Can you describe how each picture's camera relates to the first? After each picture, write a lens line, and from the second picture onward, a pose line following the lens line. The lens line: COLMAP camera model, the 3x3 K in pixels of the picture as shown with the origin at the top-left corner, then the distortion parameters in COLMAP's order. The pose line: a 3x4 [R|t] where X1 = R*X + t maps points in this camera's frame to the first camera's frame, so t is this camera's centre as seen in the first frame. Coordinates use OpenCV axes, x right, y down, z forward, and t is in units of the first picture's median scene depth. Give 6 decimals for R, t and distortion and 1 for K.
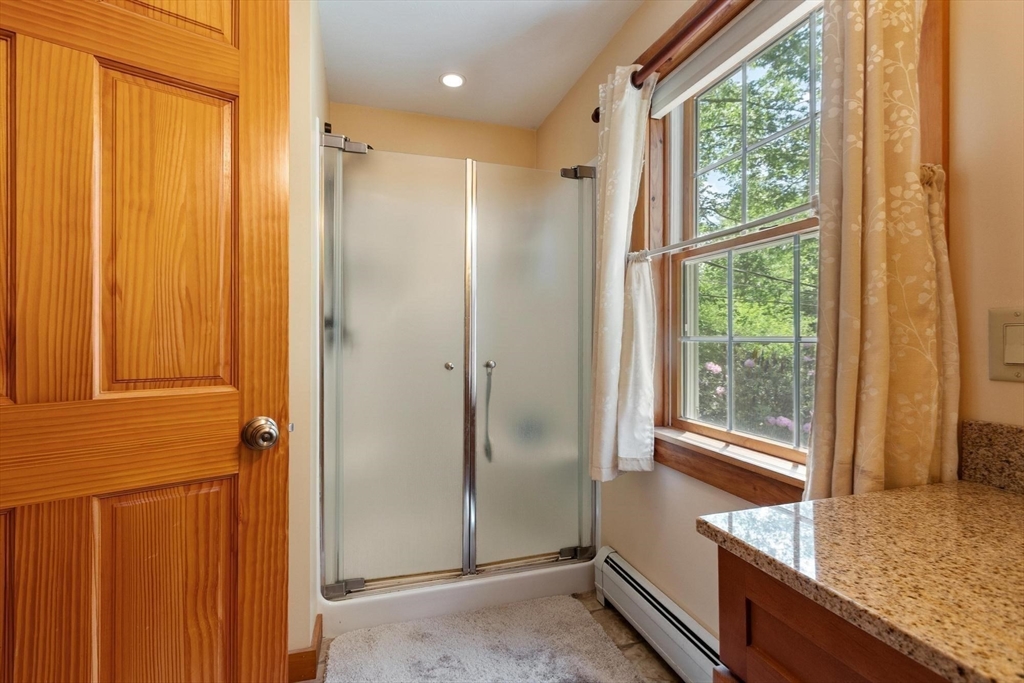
lens RADIAL K [[468.4, 0, 512.0], [0, 468.4, 341.5], [0, 0, 1]] dist [0.002808, 0.000152]
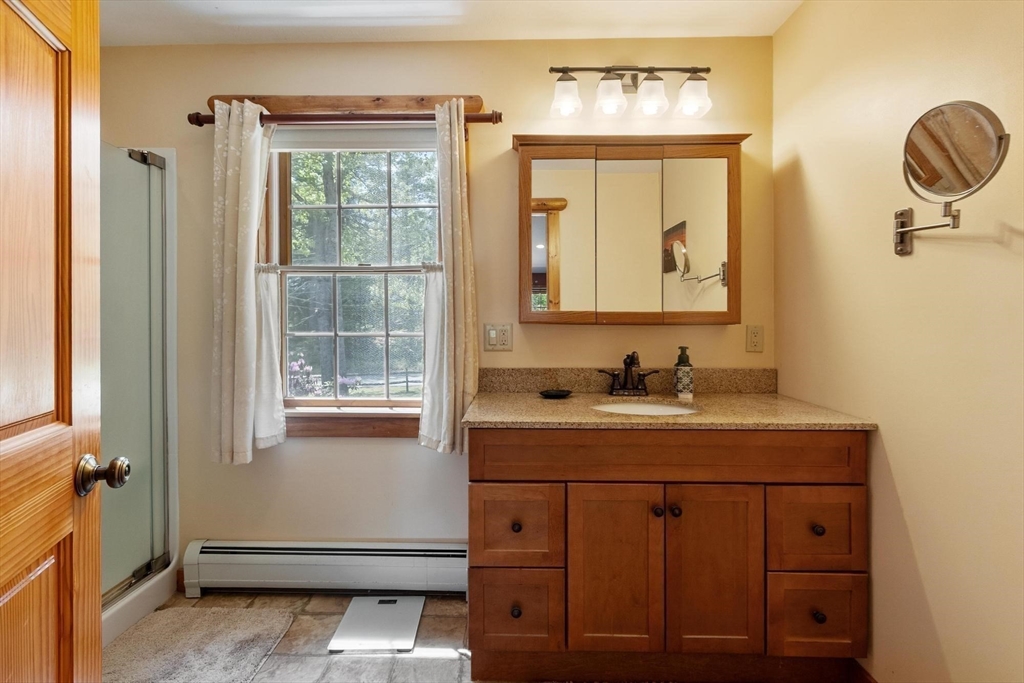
lens RADIAL K [[448.6, 0, 511.7], [0, 448.6, 328.9], [0, 0, 1]] dist [0.001075, 0.000147]
pose [[0.318190, -0.015592, 0.947899, -0.620313], [0.012142, 0.999850, 0.012371, -0.032308], [-0.947949, 0.007573, 0.318332, 0.041618]]
